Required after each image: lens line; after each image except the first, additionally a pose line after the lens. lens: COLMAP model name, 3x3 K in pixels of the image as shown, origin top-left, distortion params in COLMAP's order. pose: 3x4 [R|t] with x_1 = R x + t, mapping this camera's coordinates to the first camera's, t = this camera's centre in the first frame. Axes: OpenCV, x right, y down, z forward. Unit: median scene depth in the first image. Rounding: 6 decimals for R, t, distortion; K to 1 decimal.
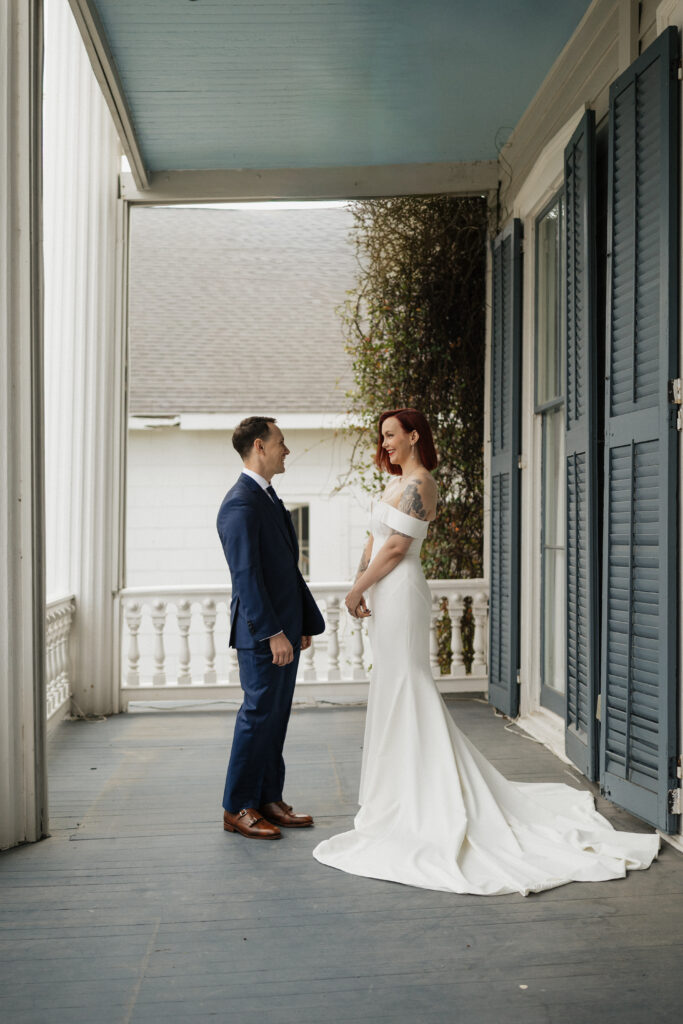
lens RADIAL K [[975.2, 0, 341.5], [0, 975.2, 512.0], [0, 0, 1]] dist [-0.007156, -0.014359]
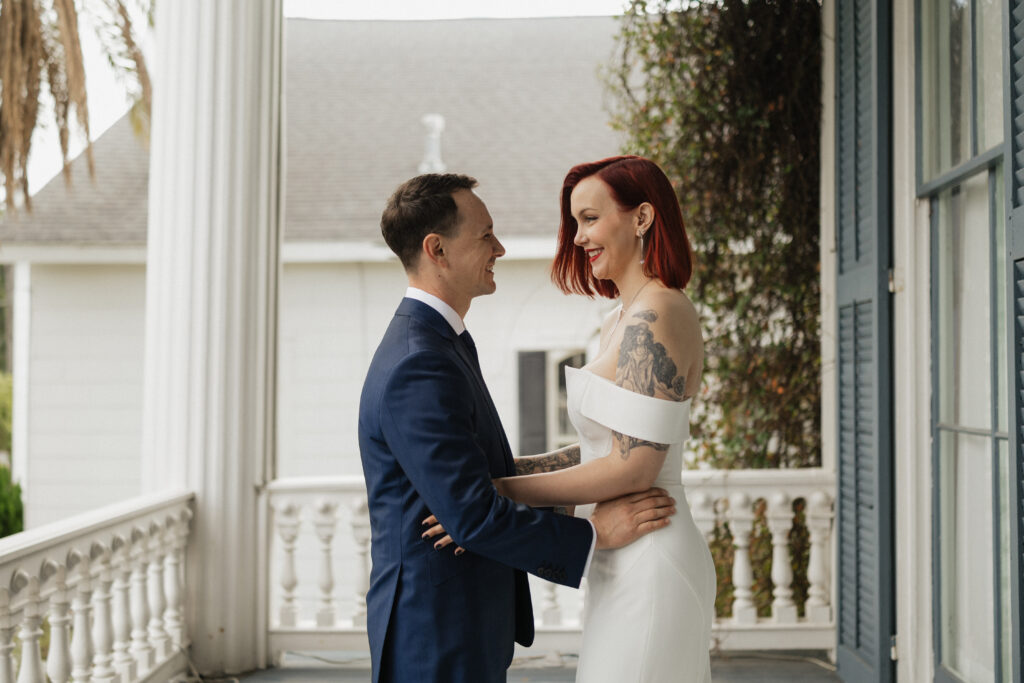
lens RADIAL K [[1092.6, 0, 512.0], [0, 1092.6, 341.5], [0, 0, 1]] dist [0.008223, -0.002520]
pose [[0.993318, -0.007289, -0.115179, 0.026905], [0.005618, 0.999874, -0.014828, -0.005204], [0.115272, 0.014082, 0.993234, 0.273077]]
